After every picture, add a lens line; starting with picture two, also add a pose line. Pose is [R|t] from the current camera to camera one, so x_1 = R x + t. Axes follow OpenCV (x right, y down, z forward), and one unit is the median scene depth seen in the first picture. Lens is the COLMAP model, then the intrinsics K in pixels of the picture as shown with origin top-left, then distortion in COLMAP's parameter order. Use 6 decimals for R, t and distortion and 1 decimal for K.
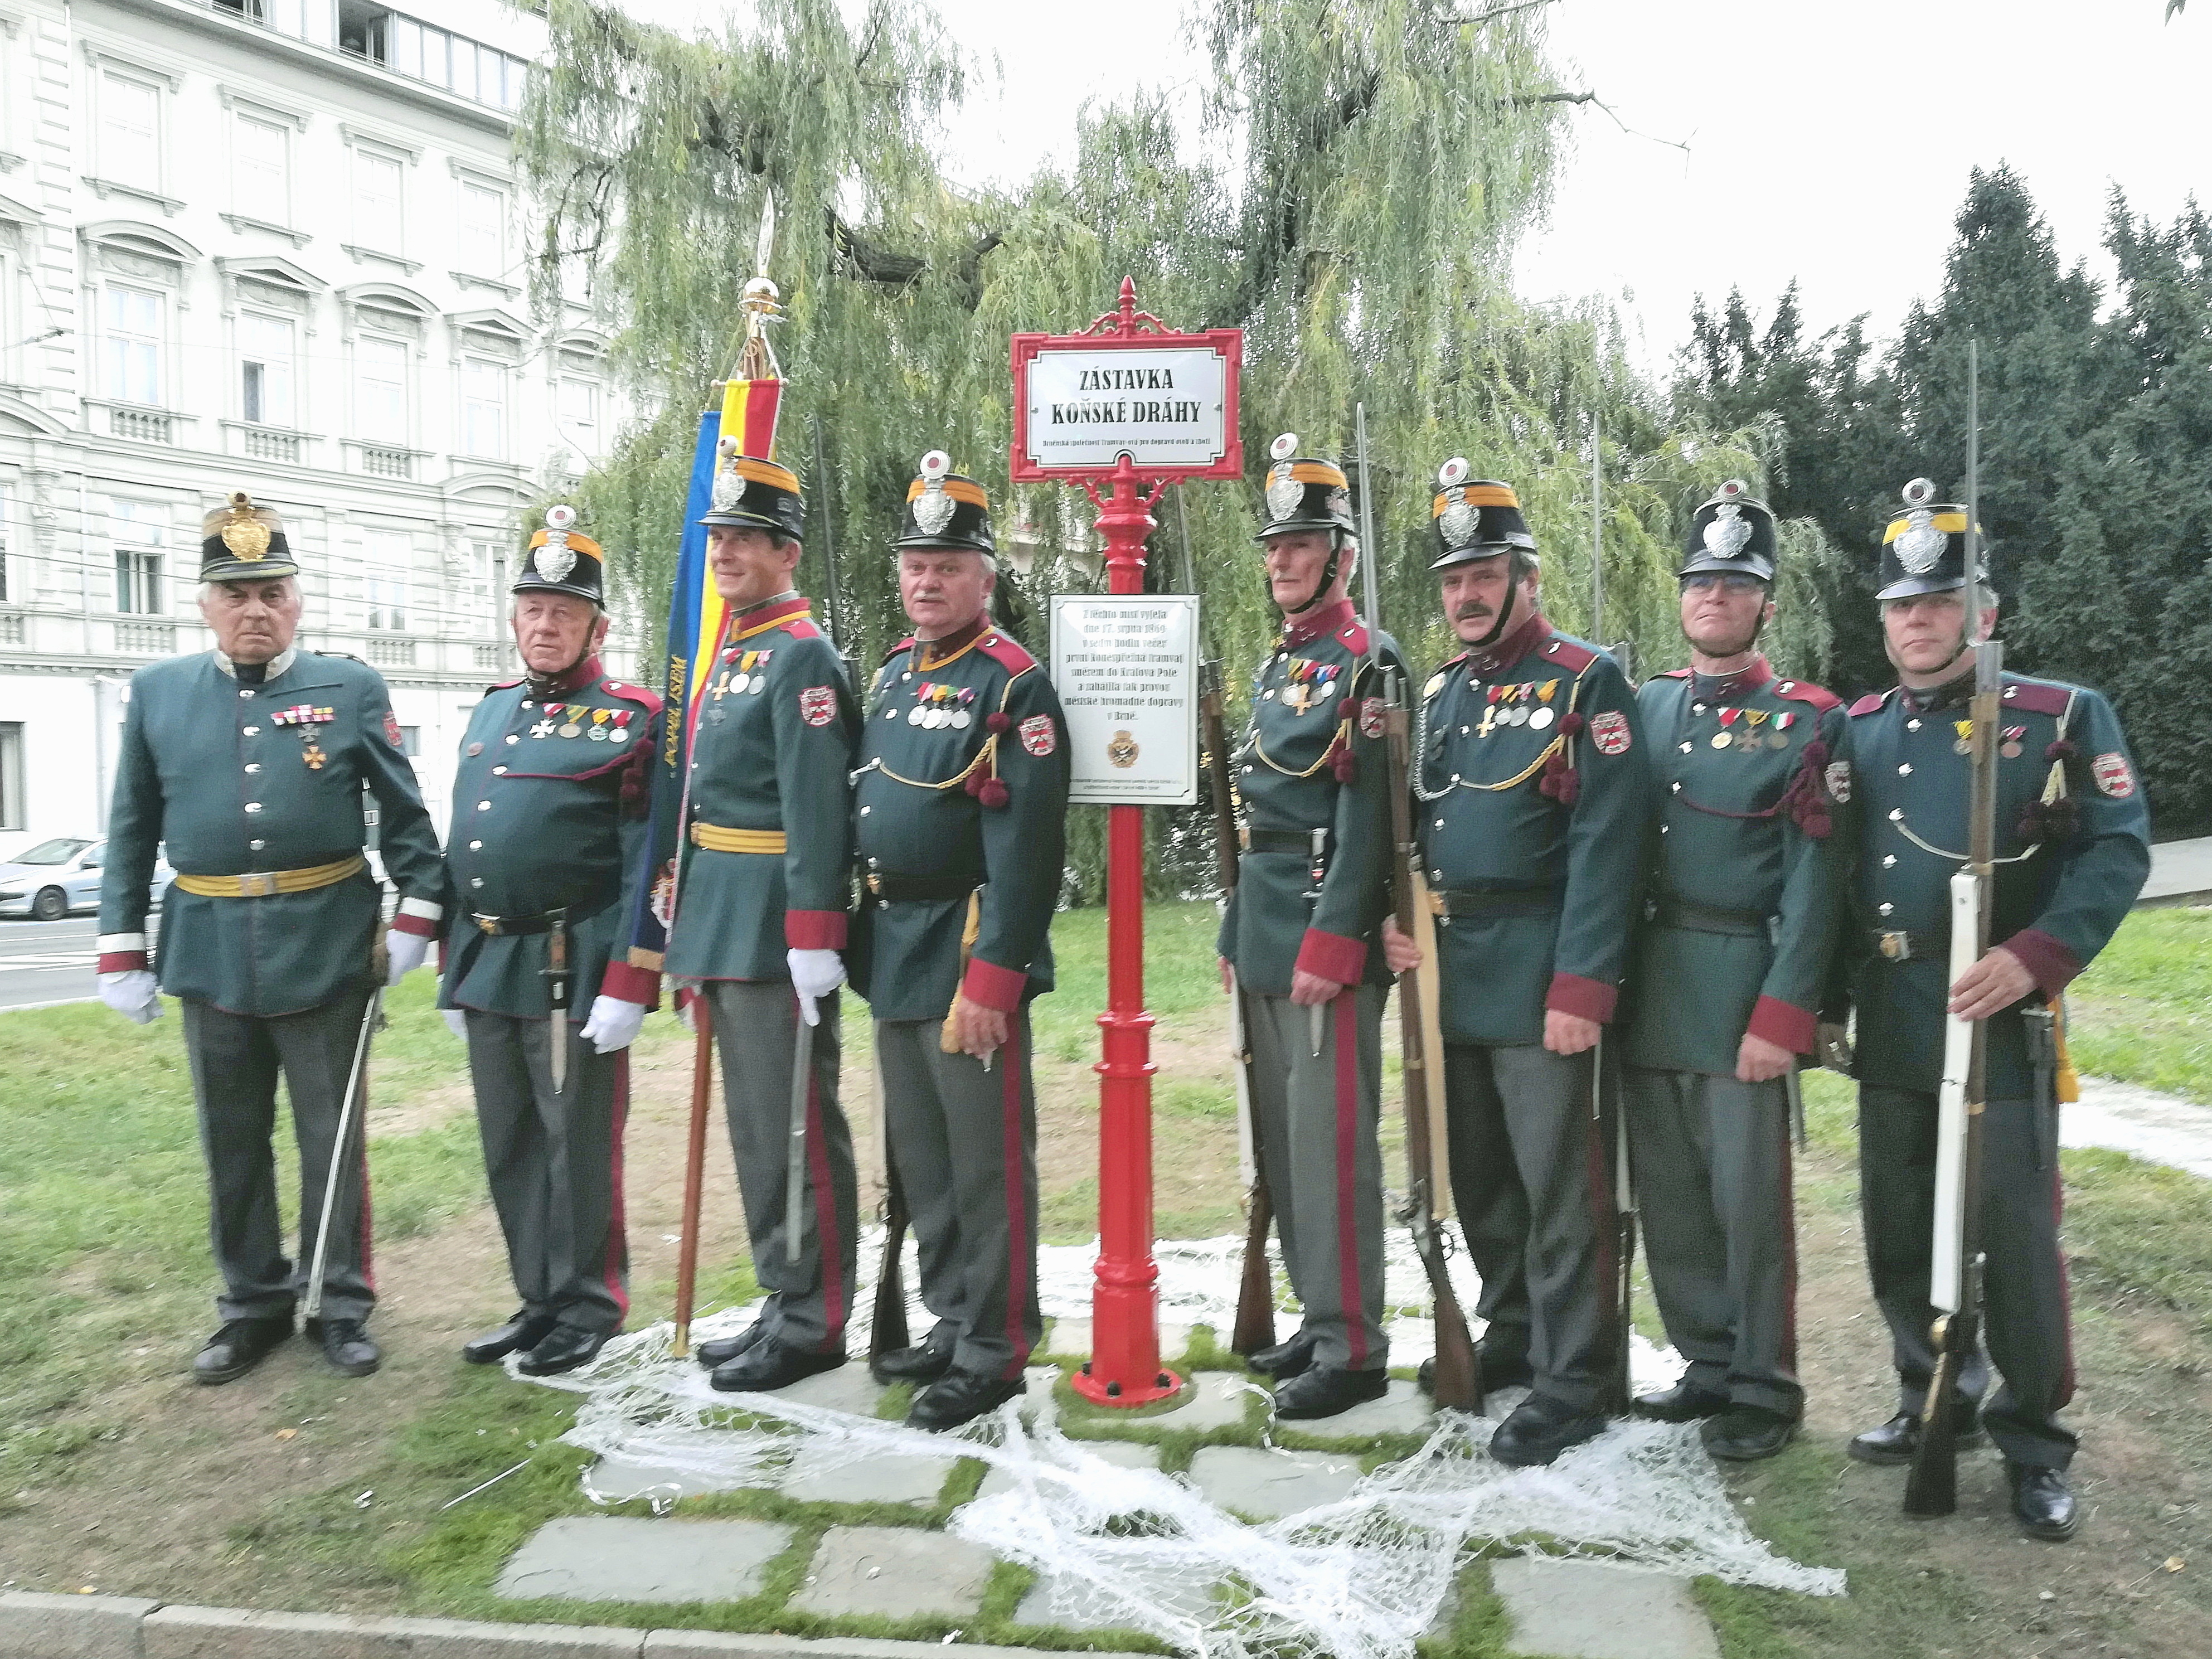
lens RADIAL K [[2184.6, 0, 1099.3], [0, 2184.6, 841.5], [0, 0, 1]] dist [0.109514, -0.213816]
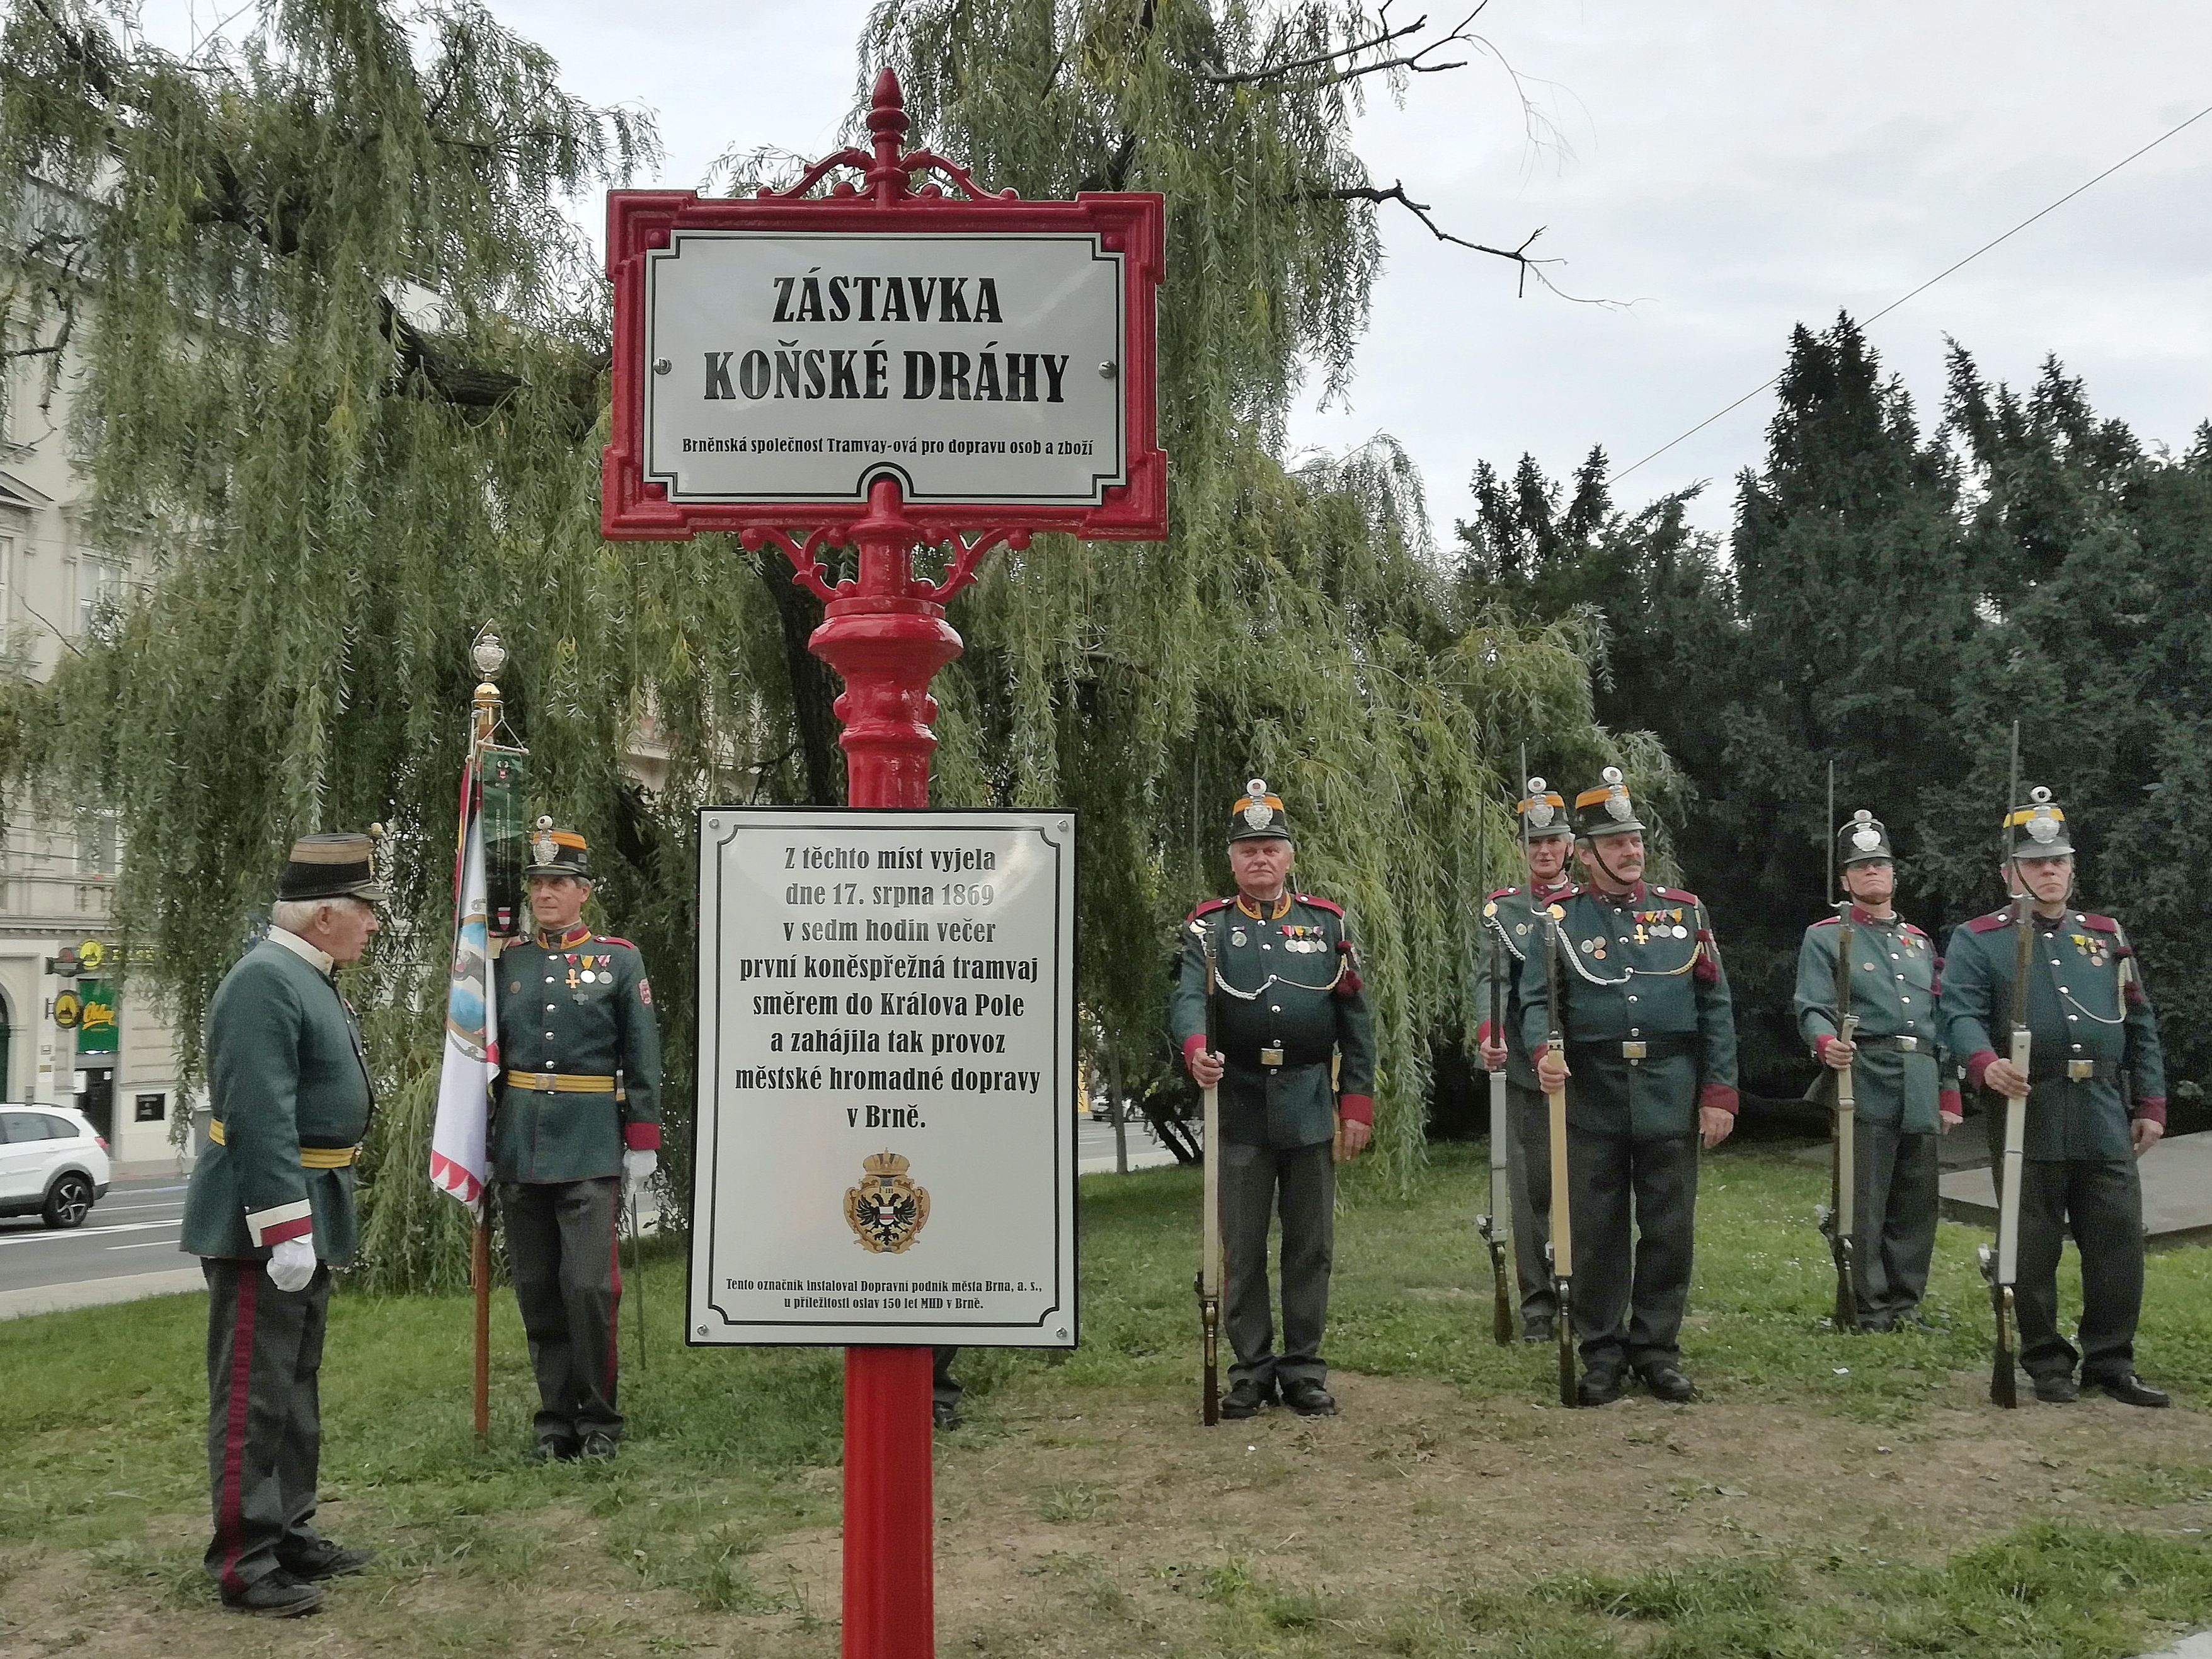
lens RADIAL K [[2184.7, 0, 1099.3], [0, 2184.7, 841.5], [0, 0, 1]] dist [0.109514, -0.213816]
pose [[0.986690, 0.004259, 0.162554, -0.006570], [0.012546, 0.994684, -0.102211, -0.027822], [-0.162125, 0.102890, 0.981391, 0.254610]]
